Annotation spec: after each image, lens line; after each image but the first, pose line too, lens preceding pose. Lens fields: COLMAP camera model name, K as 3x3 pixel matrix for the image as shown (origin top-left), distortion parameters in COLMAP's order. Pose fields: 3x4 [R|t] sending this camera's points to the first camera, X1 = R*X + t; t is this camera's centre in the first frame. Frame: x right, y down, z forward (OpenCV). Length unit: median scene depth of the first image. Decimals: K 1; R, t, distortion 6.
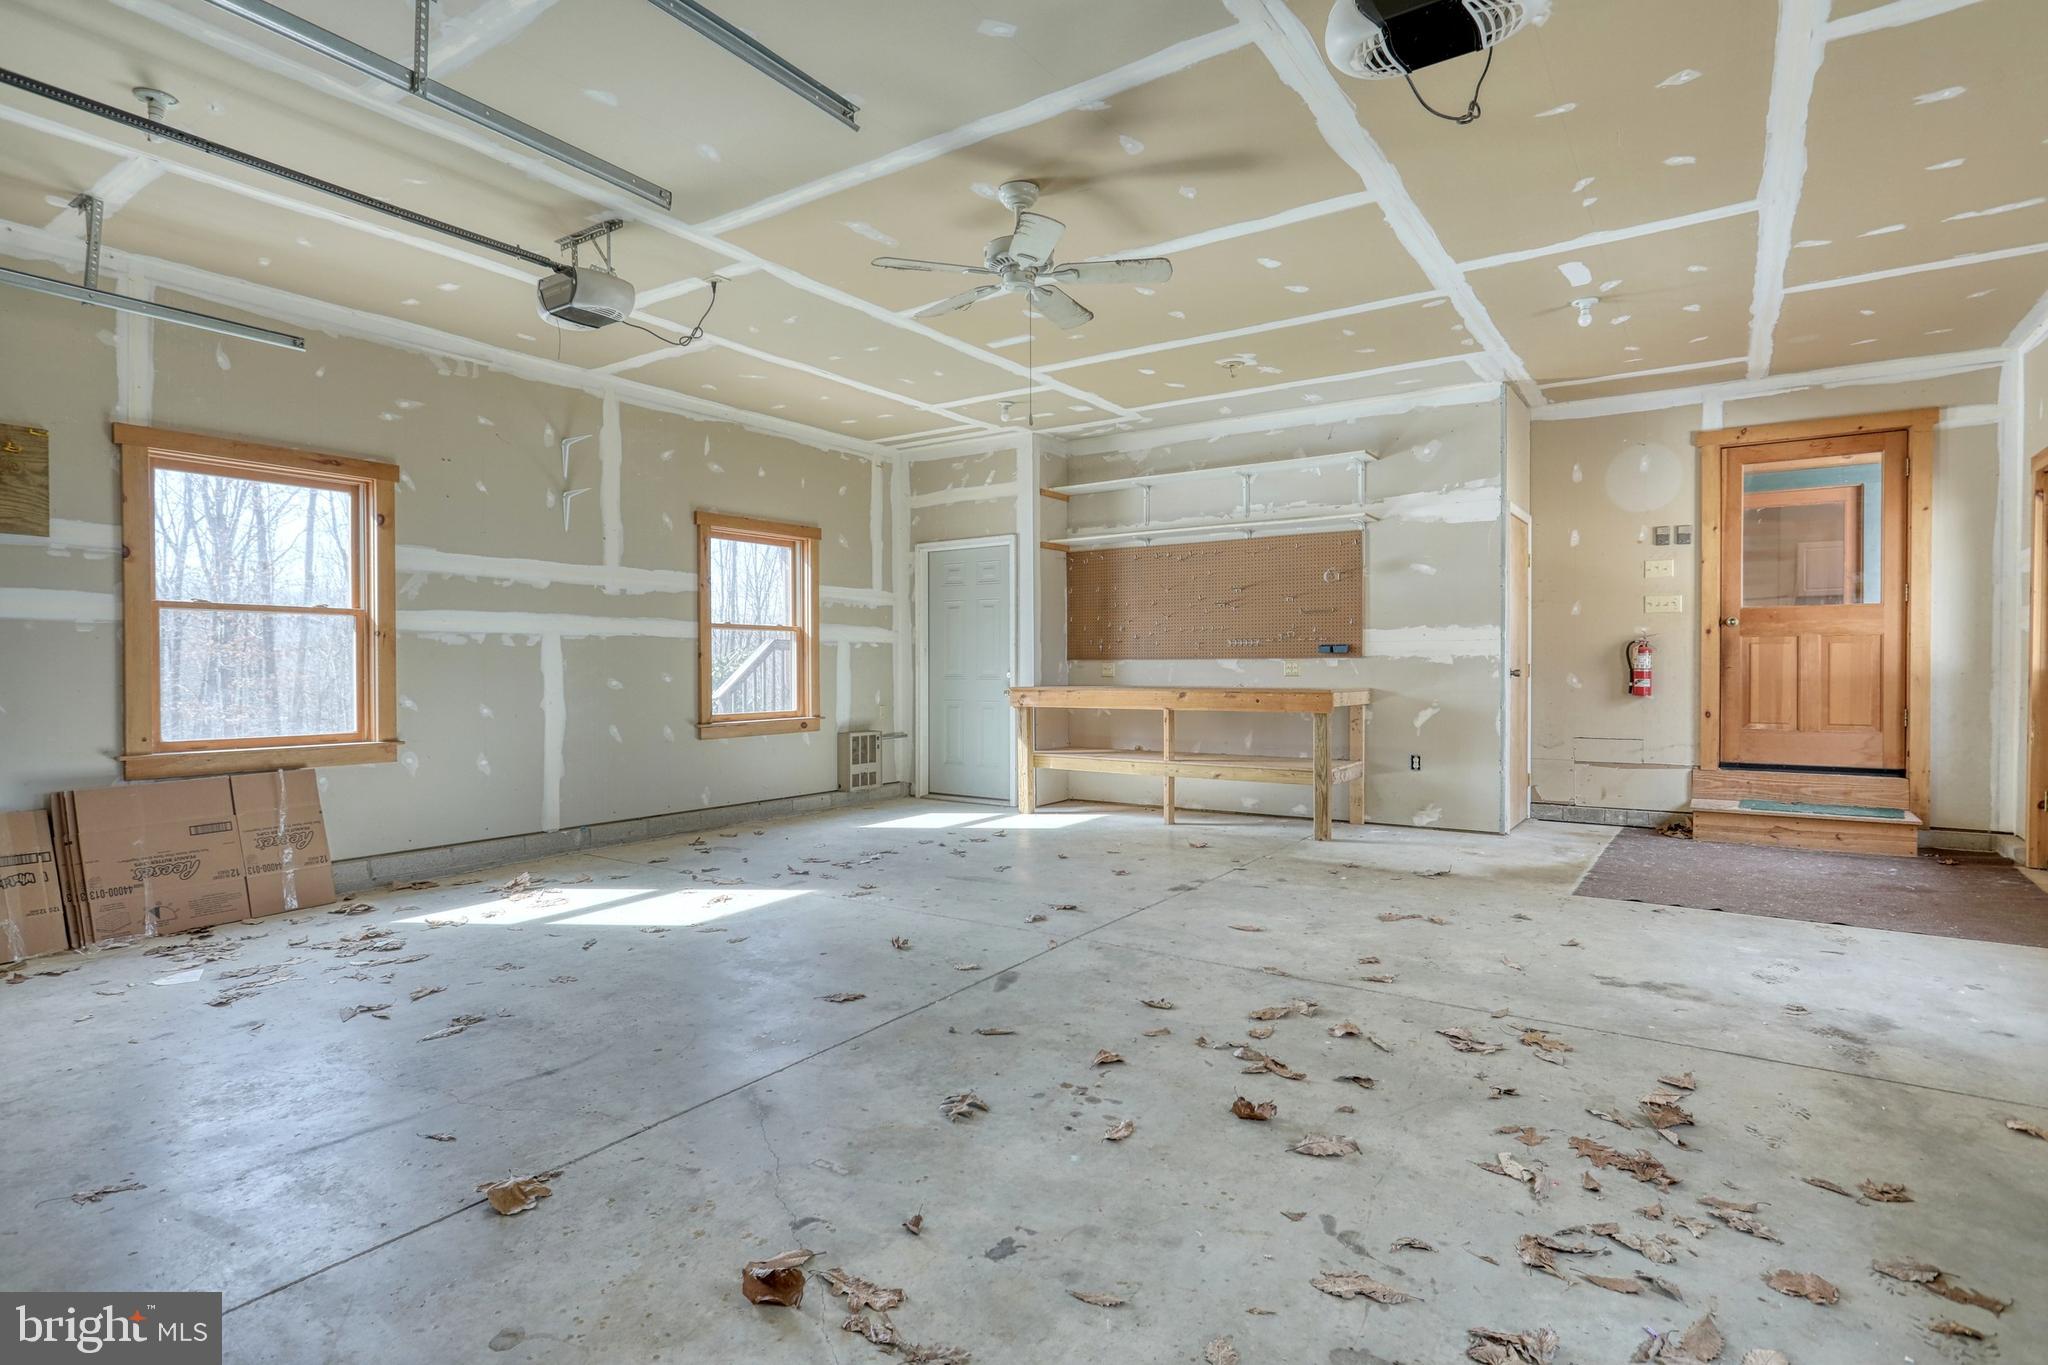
lens RADIAL K [[1044.0, 0, 1022.5], [0, 1044.0, 678.2], [0, 0, 1]] dist [-0.010778, 0.000900]
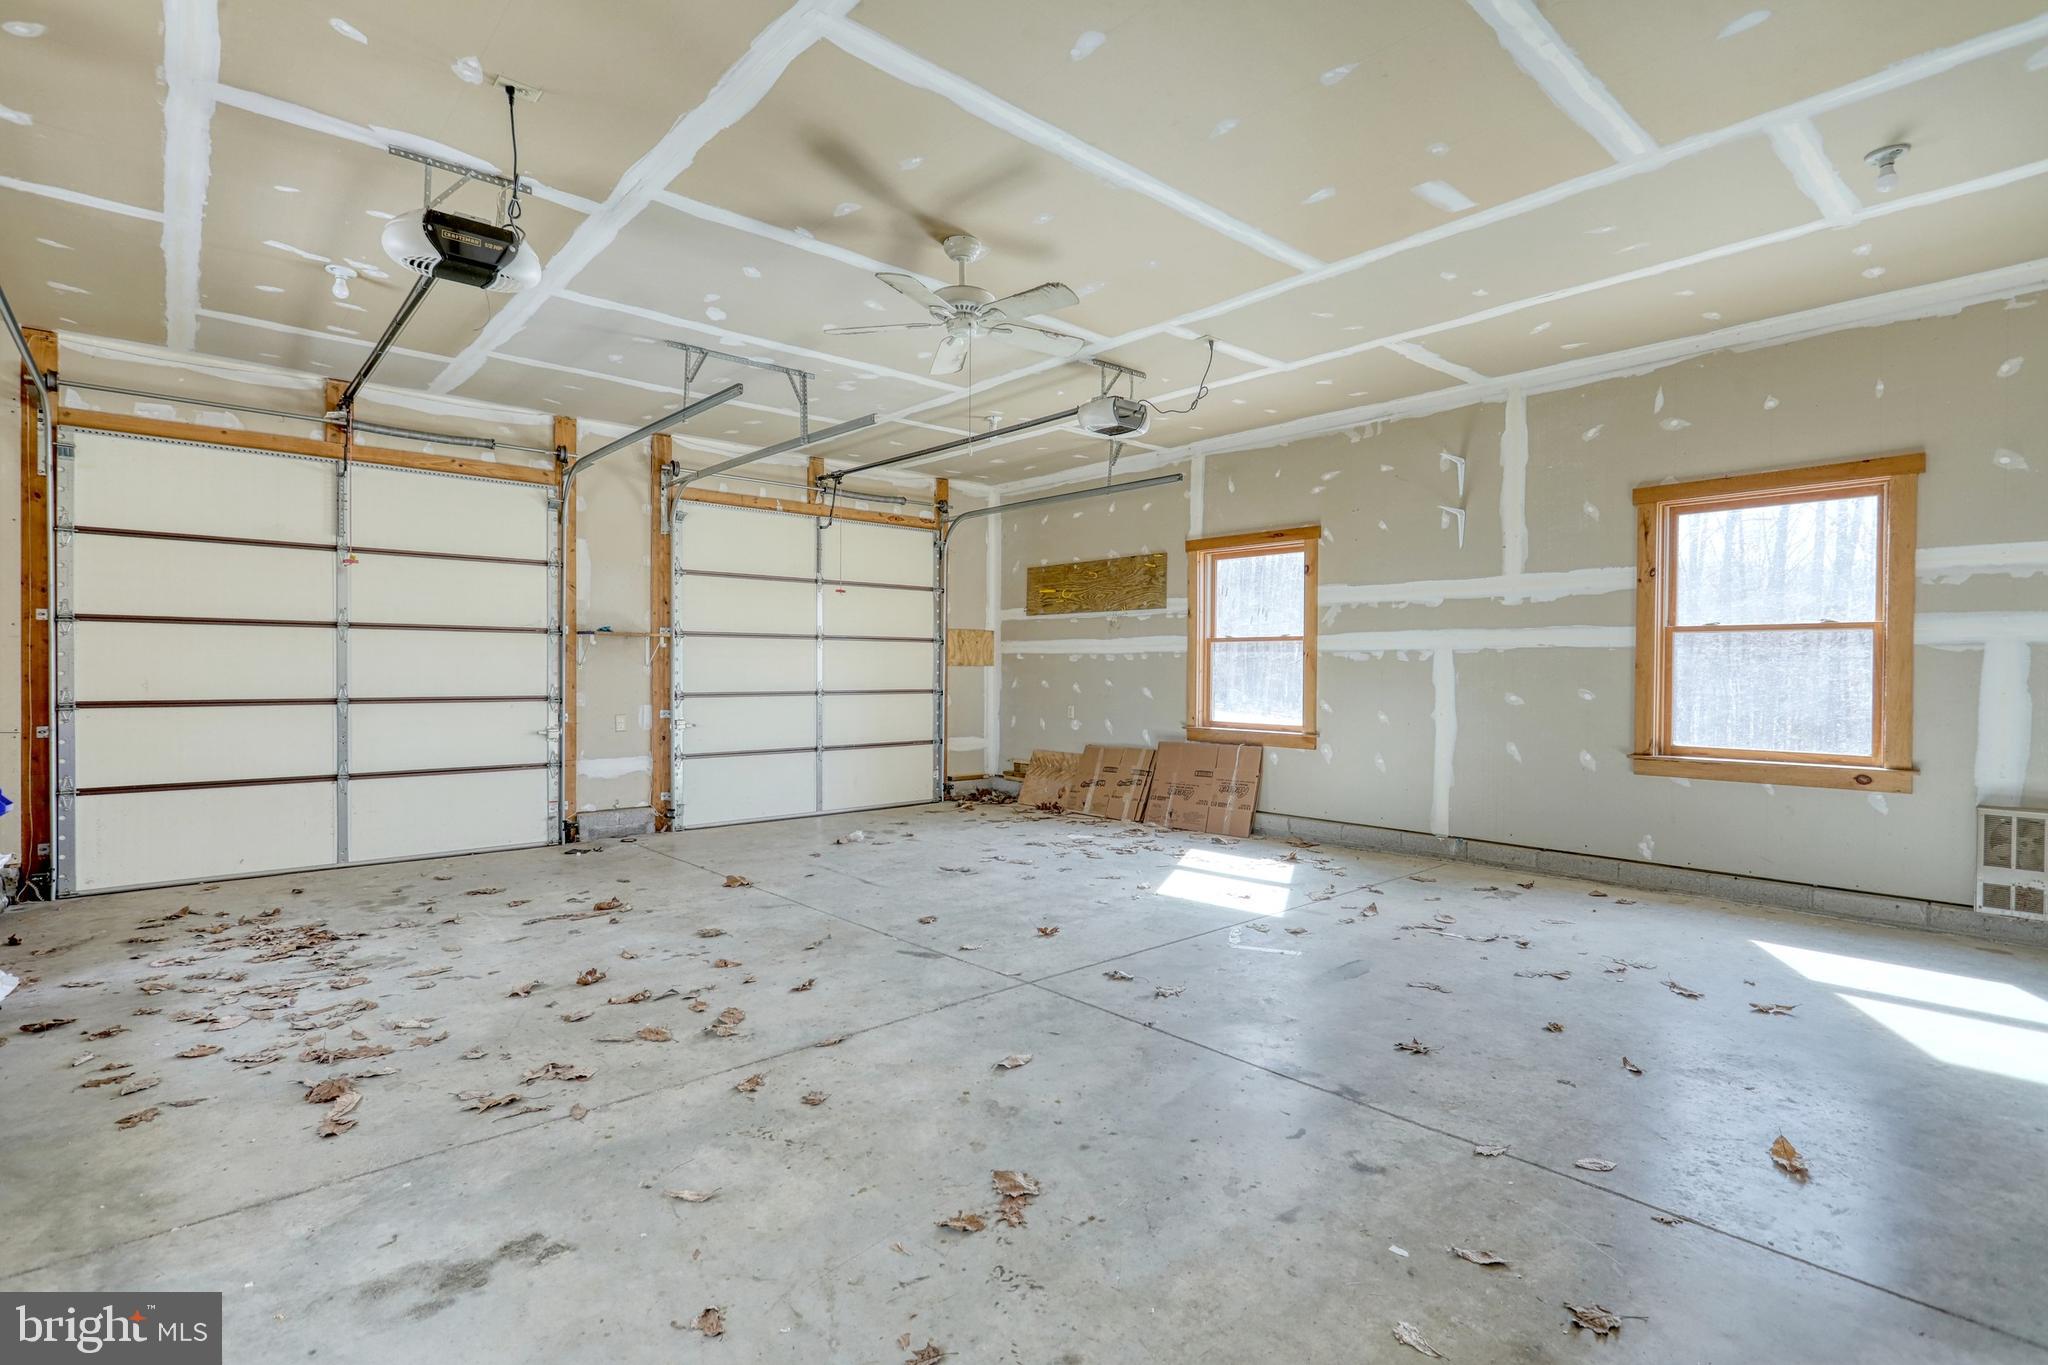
lens RADIAL K [[984.6, 0, 1025.3], [0, 984.6, 678.2], [0, 0, 1]] dist [-0.004525, -0.001639]
pose [[-0.257112, 0.011420, -0.966314, 0.850794], [-0.014163, 0.999778, 0.015584, -0.030733], [0.966278, 0.017692, -0.256893, 1.169264]]
